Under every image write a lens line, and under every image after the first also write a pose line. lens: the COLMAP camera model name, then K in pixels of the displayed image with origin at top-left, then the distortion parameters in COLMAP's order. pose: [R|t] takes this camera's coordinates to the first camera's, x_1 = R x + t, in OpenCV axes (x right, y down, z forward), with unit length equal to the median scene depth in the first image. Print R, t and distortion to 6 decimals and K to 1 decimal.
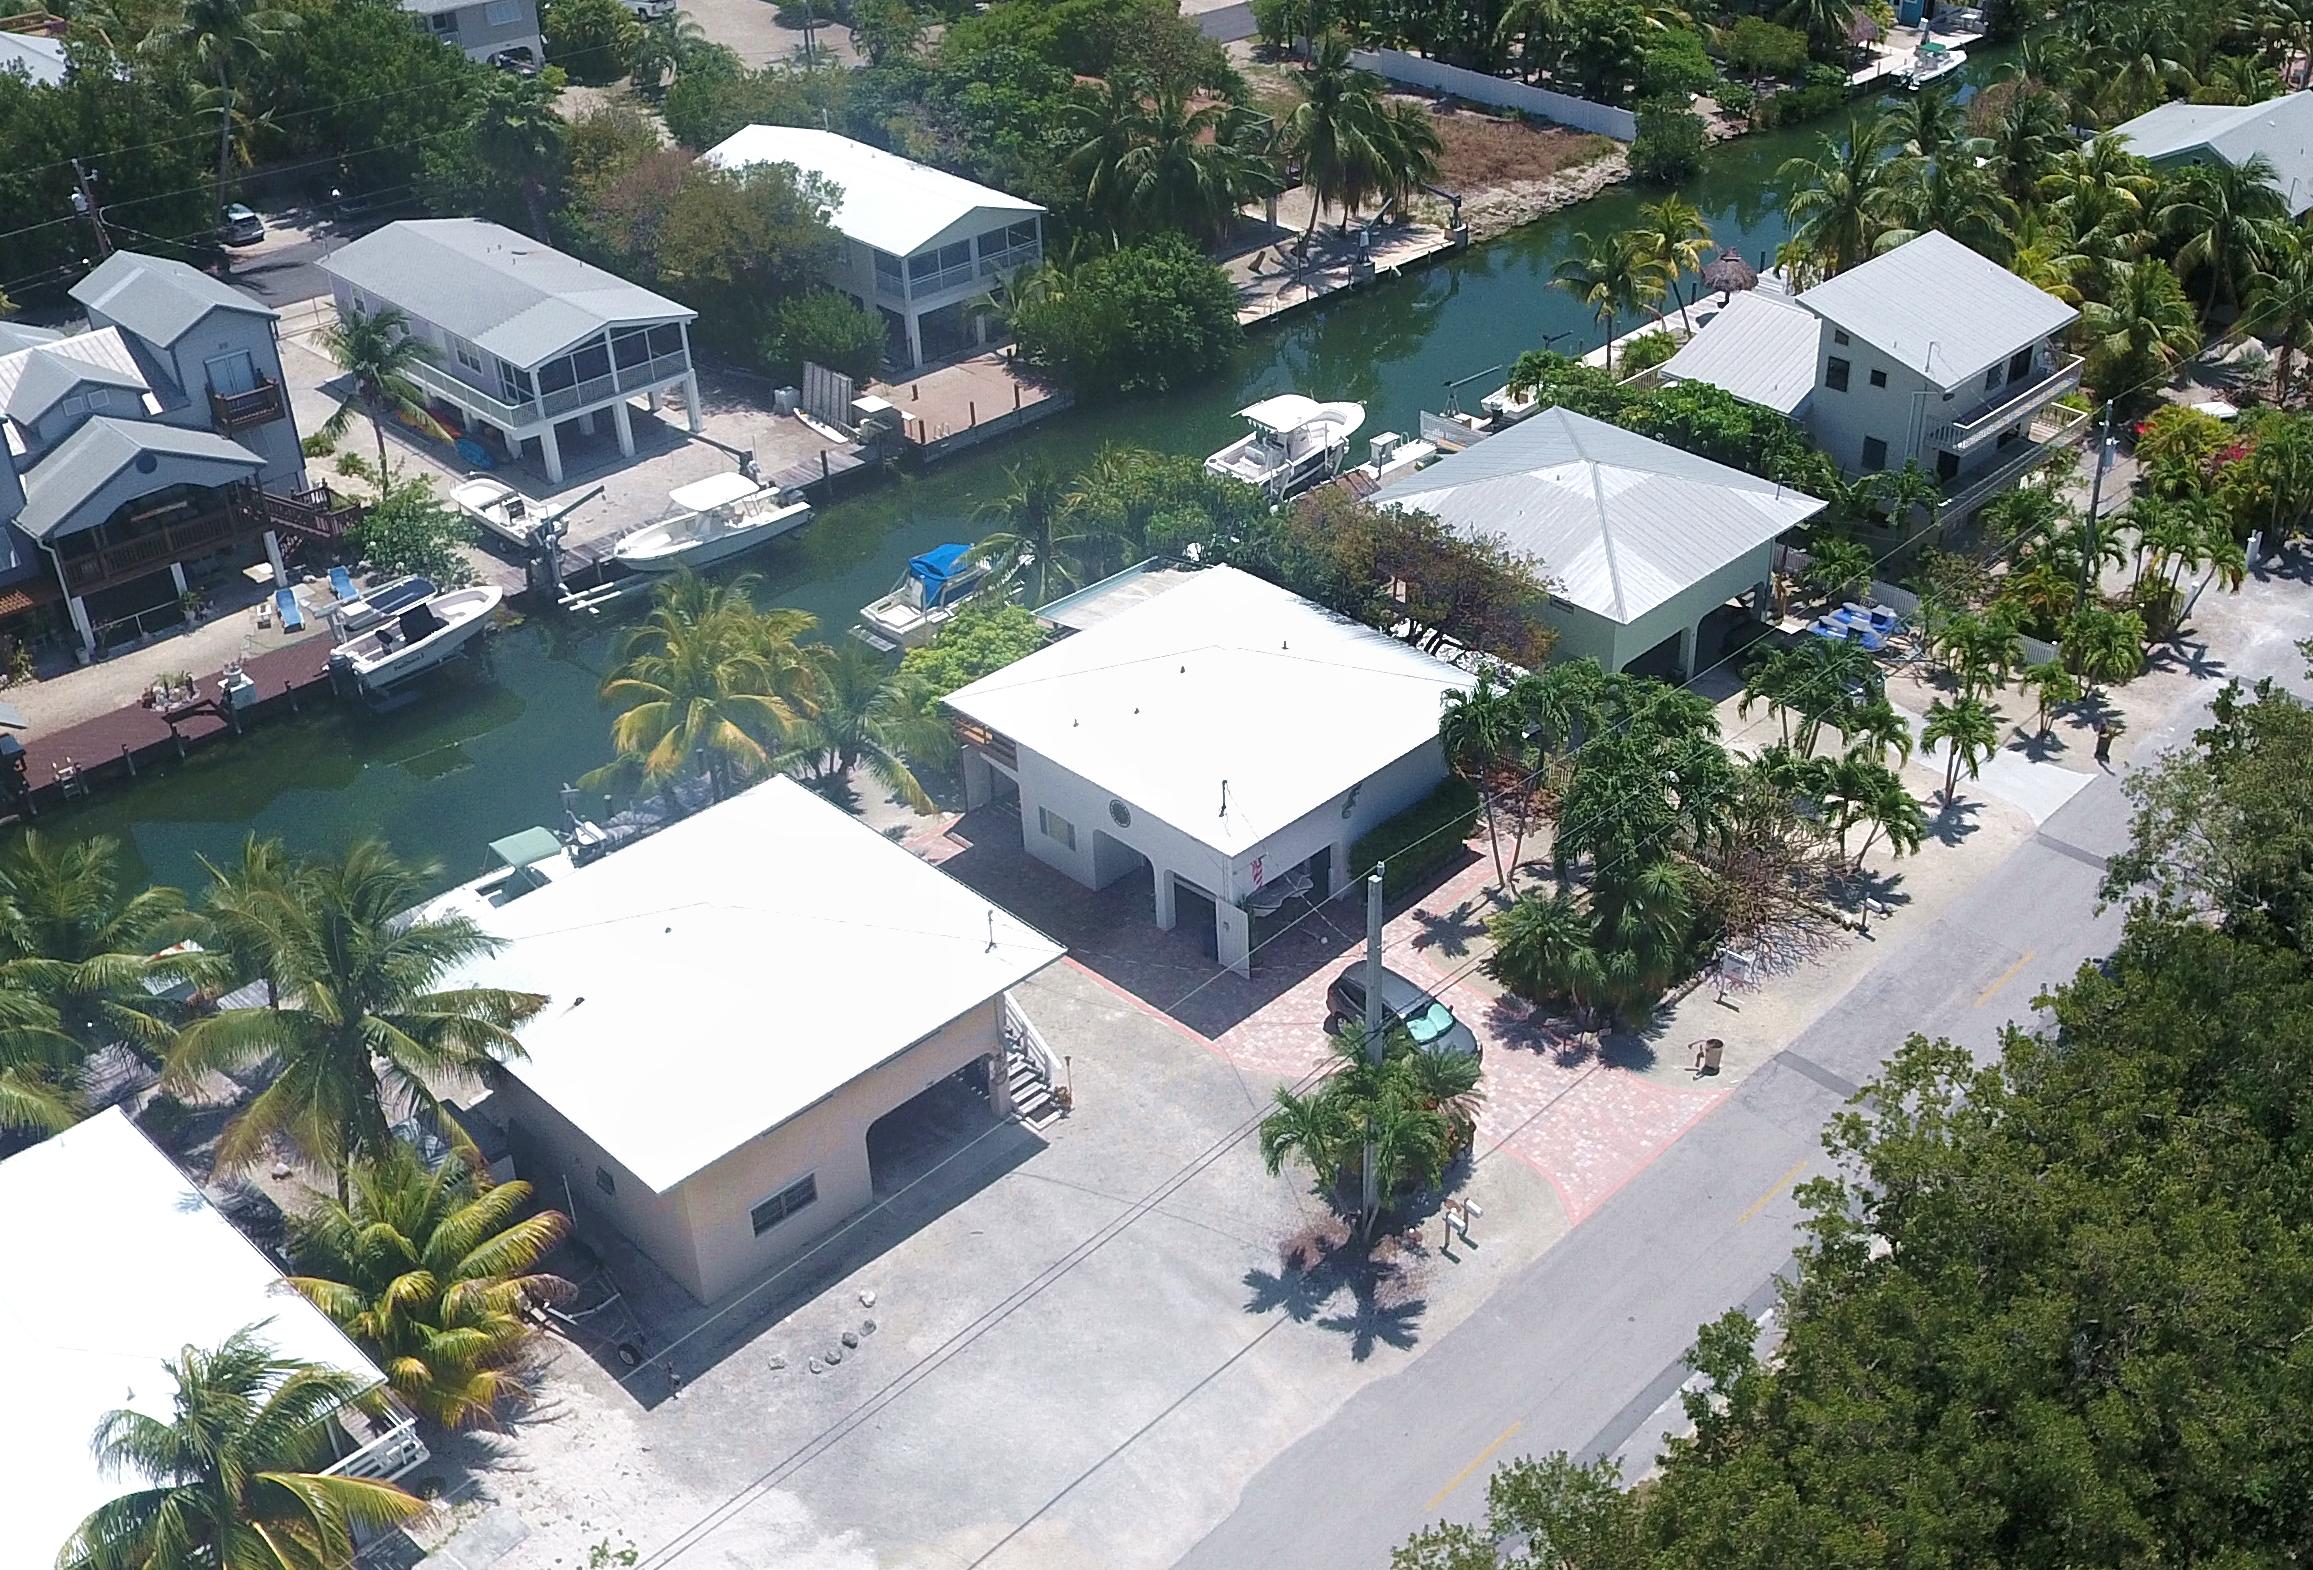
lens RADIAL K [[2273.7, 0, 1159.3], [0, 2273.7, 781.8], [0, 0, 1]] dist [-0.012776, 0.000000]
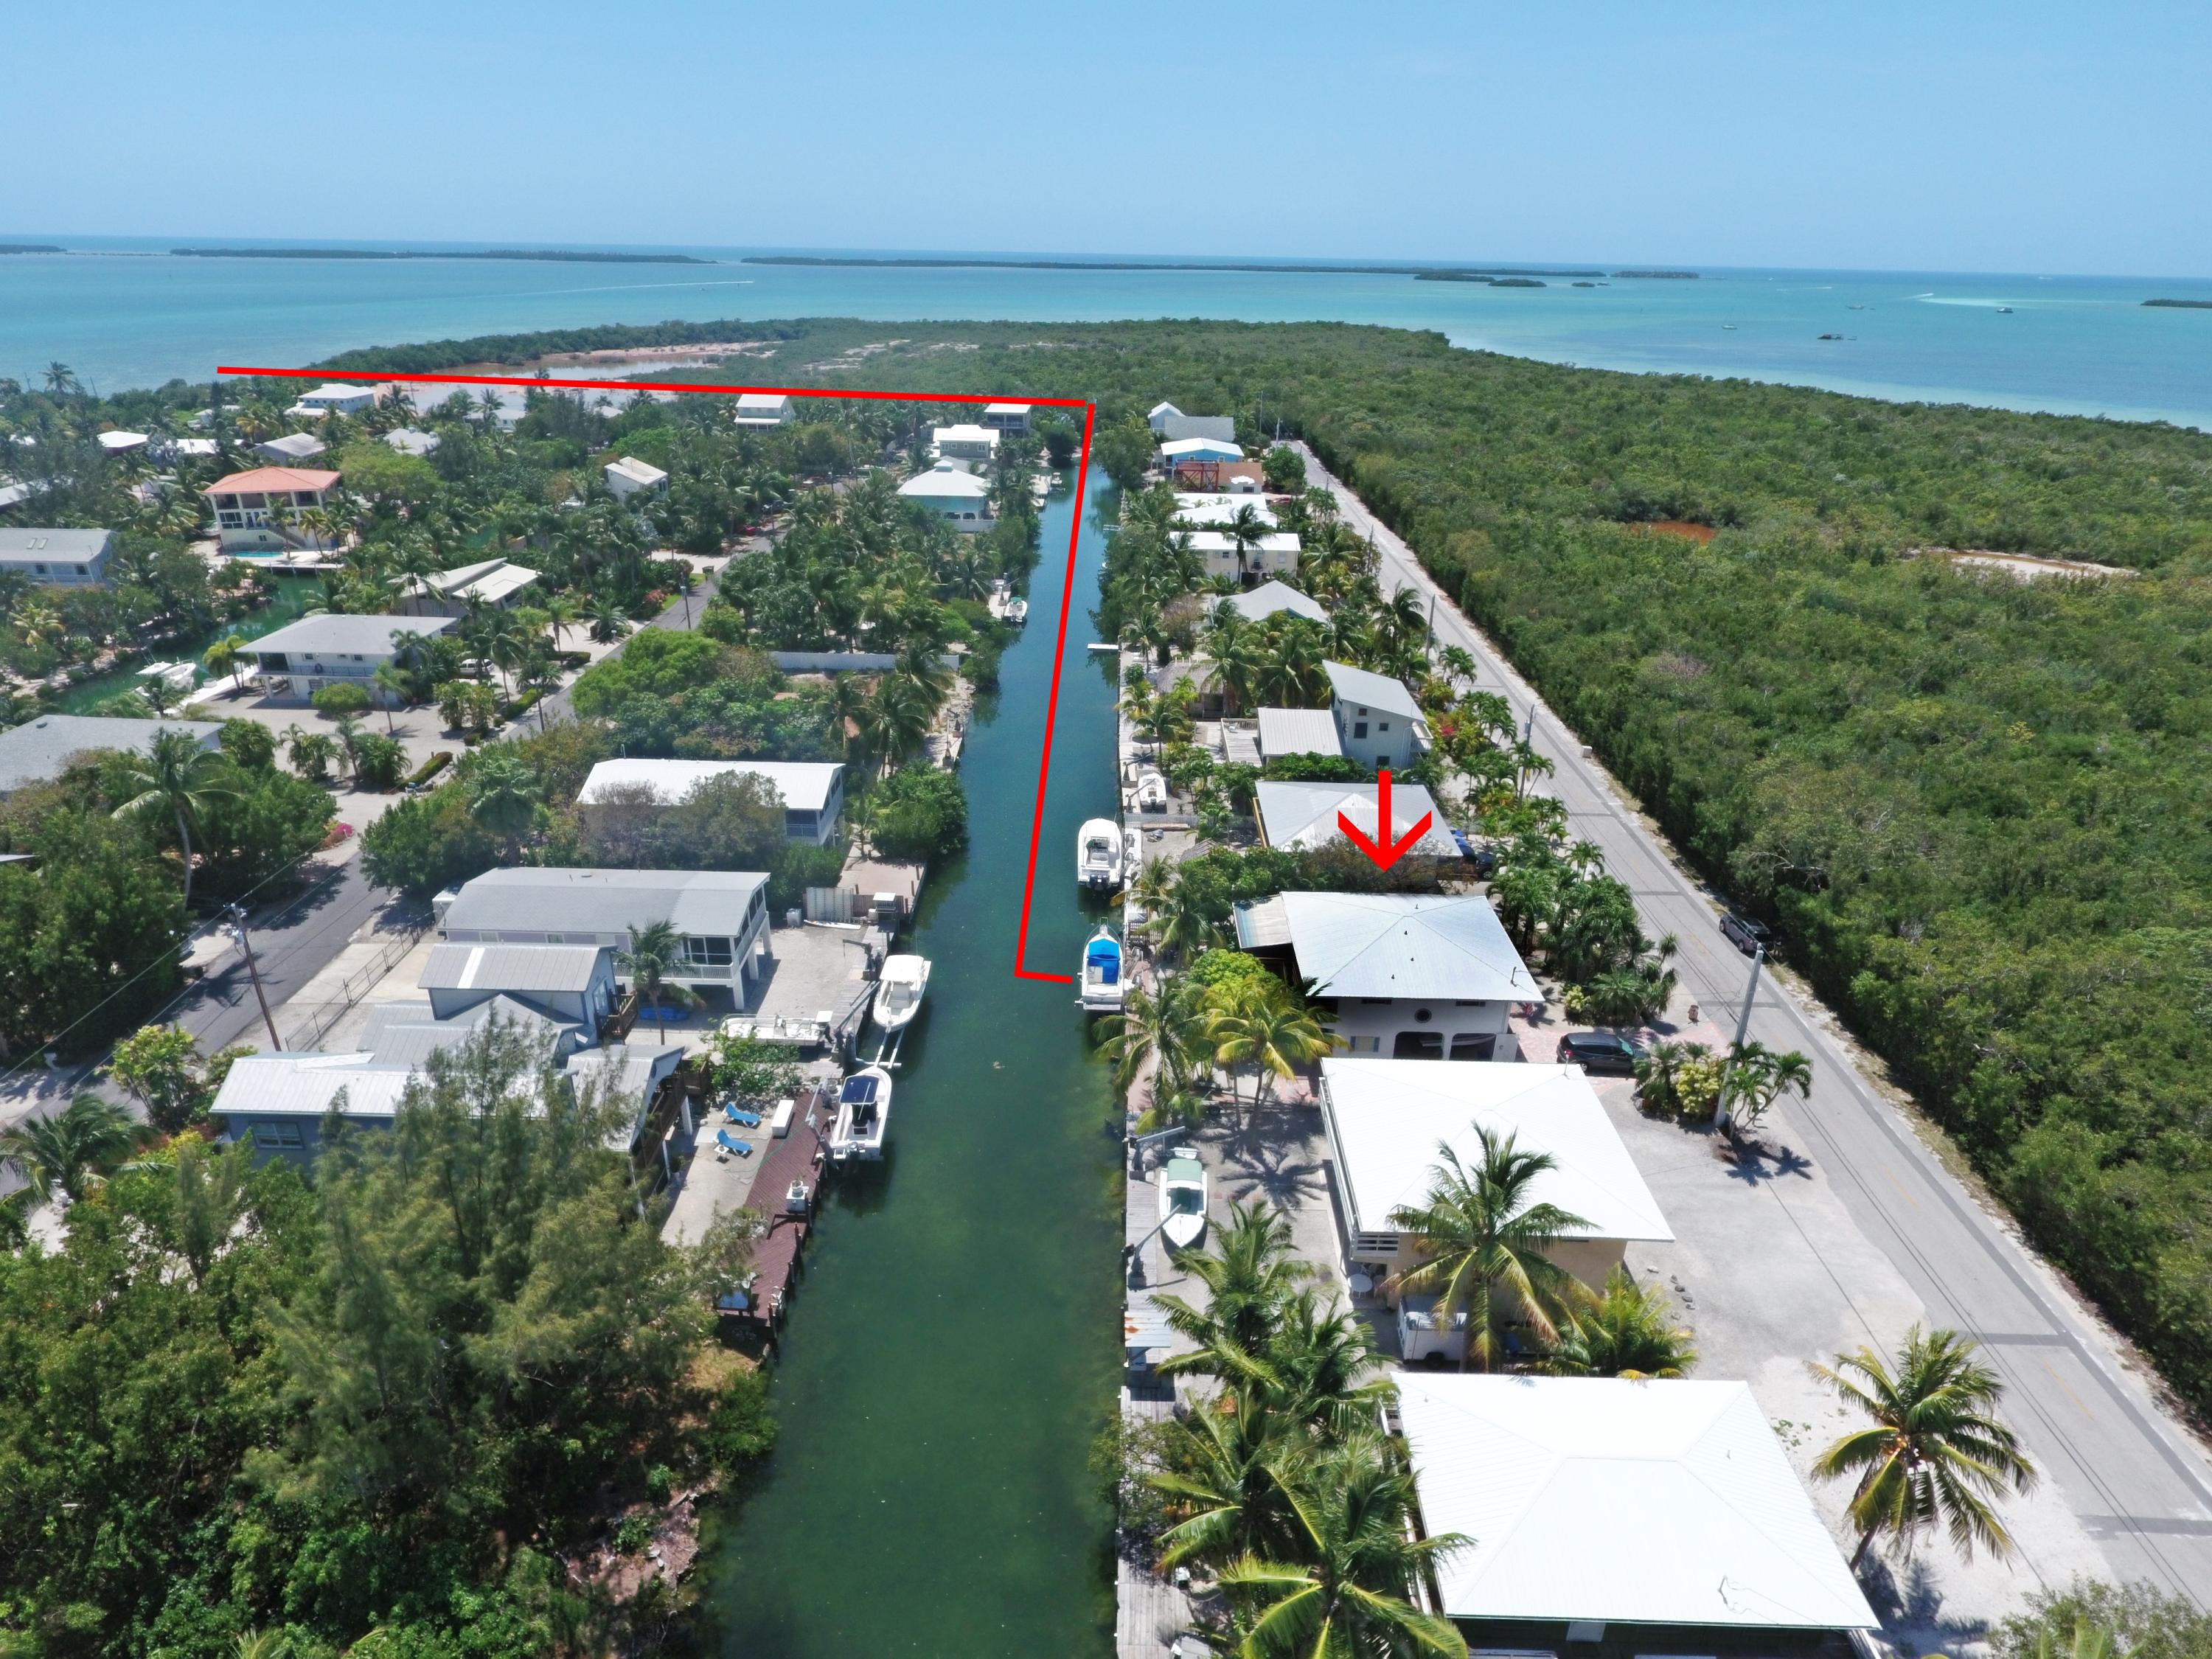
lens RADIAL K [[1291.6, 0, 1104.2], [0, 1291.6, 836.4], [0, 0, 1]] dist [-0.004781, 0.002143]
pose [[0.732127, -0.282219, 0.619953, -0.640134], [0.370435, 0.928743, -0.014673, -0.160708], [-0.571636, 0.240394, 0.784501, 0.230857]]
